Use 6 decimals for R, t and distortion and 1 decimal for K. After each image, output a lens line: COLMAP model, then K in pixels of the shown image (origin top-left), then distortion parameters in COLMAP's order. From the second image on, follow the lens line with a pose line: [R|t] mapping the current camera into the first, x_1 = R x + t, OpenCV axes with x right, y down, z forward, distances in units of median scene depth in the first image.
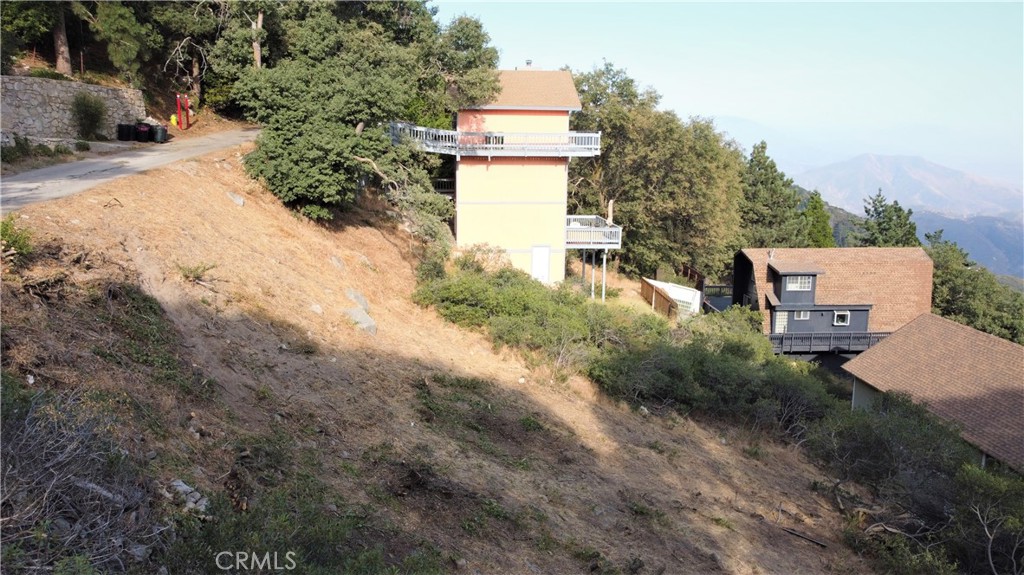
lens RADIAL K [[776.1, 0, 505.7], [0, 776.1, 291.7], [0, 0, 1]] dist [0.001824, -0.004409]
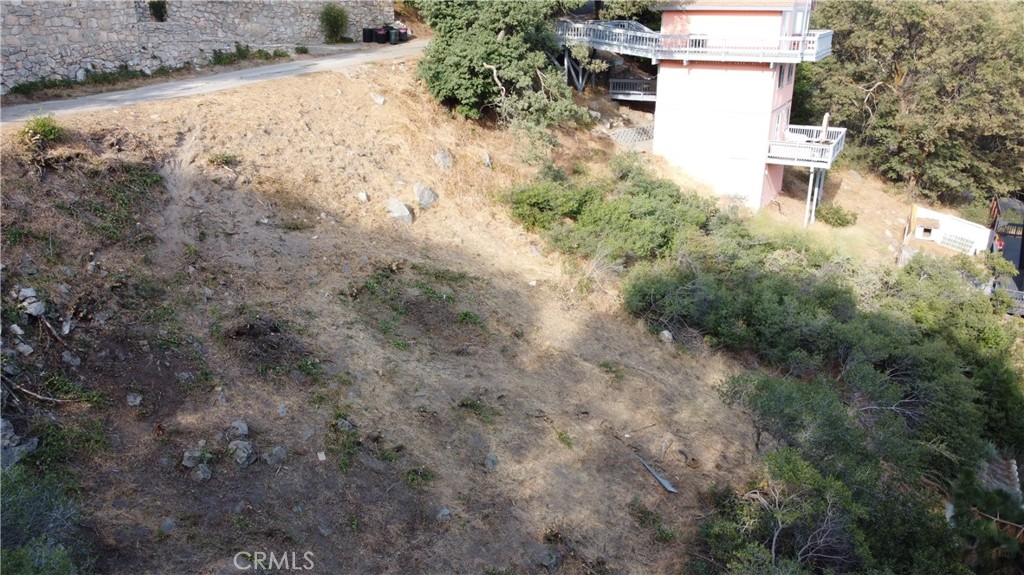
lens RADIAL K [[776.2, 0, 506.4], [0, 776.2, 289.0], [0, 0, 1]] dist [-0.000295, -0.004793]
pose [[0.847186, 0.171656, -0.502803, 0.373598], [-0.099649, 0.980911, 0.166982, -0.038696], [0.521868, -0.091361, 0.848119, 0.040089]]
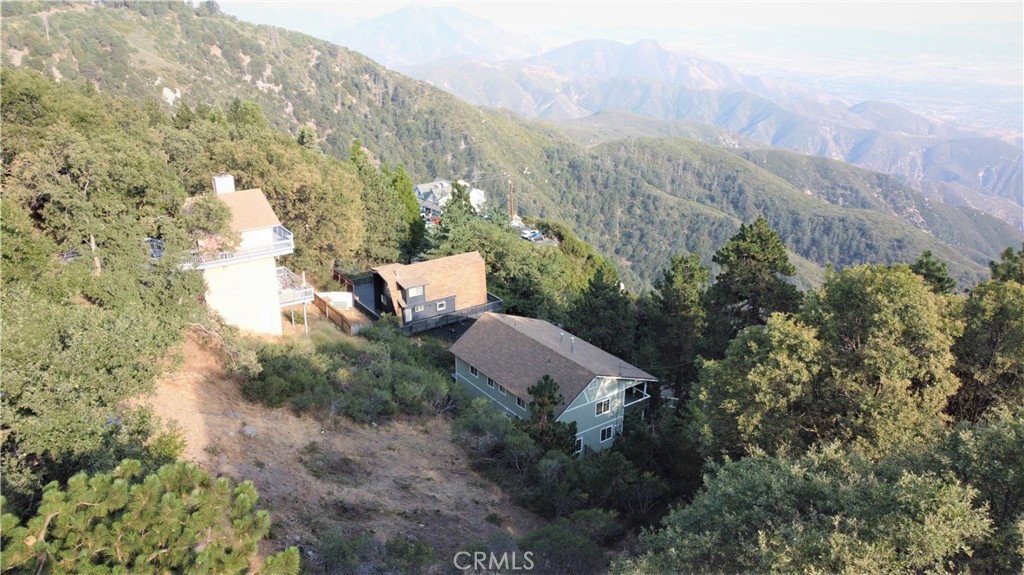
lens RADIAL K [[776.2, 0, 506.4], [0, 776.2, 289.0], [0, 0, 1]] dist [-0.000295, -0.004793]
pose [[0.855534, -0.186063, 0.483159, -0.345097], [0.100842, 0.975206, 0.196987, -0.435349], [-0.507832, -0.119806, 0.853085, -0.687766]]
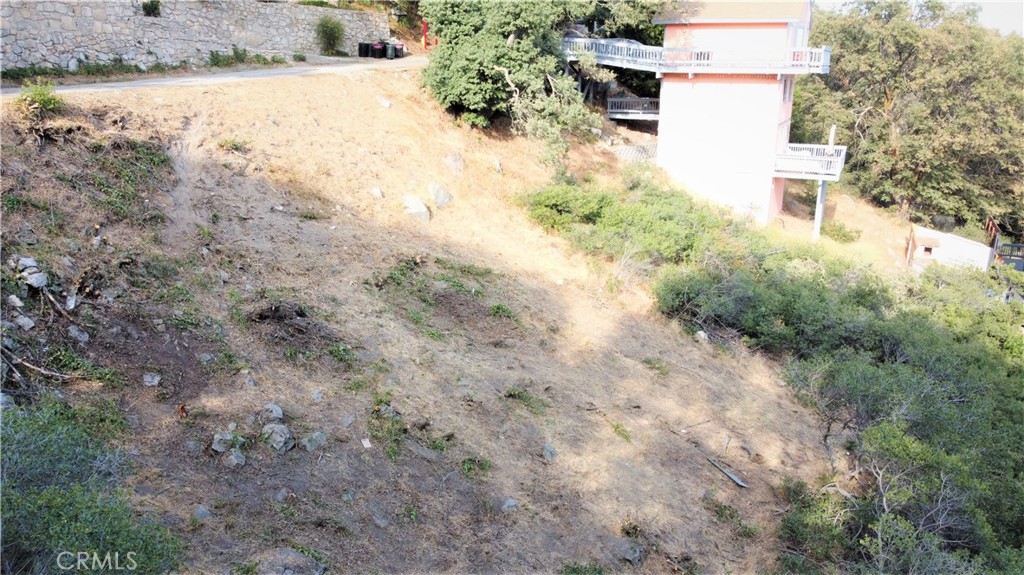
lens RADIAL K [[776.2, 0, 506.4], [0, 776.2, 289.0], [0, 0, 1]] dist [-0.000295, -0.004793]
pose [[0.870758, 0.132236, -0.473597, 0.309553], [-0.097929, 0.990503, 0.096513, 0.021796], [0.481862, -0.037661, 0.875438, 0.048133]]
